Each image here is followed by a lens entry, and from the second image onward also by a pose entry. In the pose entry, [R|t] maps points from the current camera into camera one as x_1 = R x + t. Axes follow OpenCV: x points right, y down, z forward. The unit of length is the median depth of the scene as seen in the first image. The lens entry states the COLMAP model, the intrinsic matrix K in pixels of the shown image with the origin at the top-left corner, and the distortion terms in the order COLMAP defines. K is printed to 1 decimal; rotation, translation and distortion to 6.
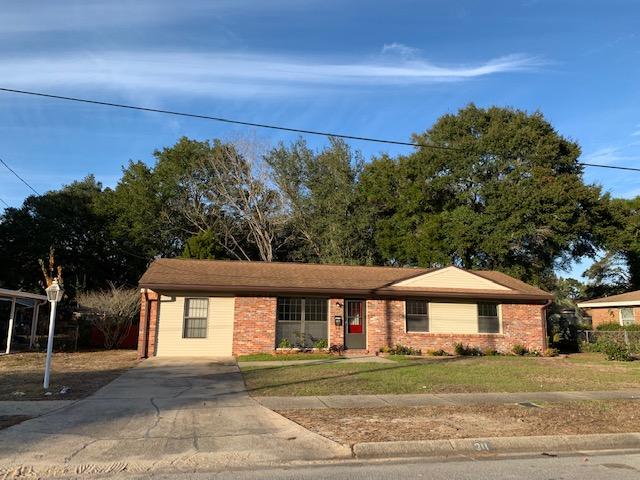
lens RADIAL K [[488.5, 0, 320.2], [0, 488.5, 240.2], [0, 0, 1]] dist [0.036454, -0.041942]
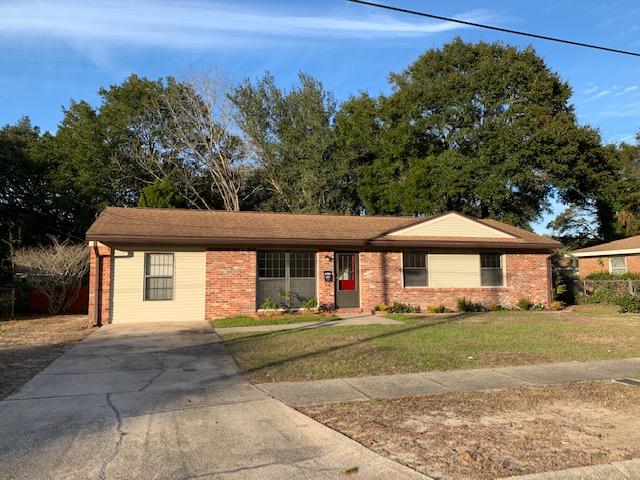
lens RADIAL K [[488.5, 0, 321.8], [0, 488.5, 240.9], [0, 0, 1]] dist [0.036454, -0.041942]
pose [[0.996053, -0.013932, 0.087664, -0.038185], [0.005987, 0.995901, 0.090248, 0.018612], [-0.088562, -0.089367, 0.992054, 0.115542]]
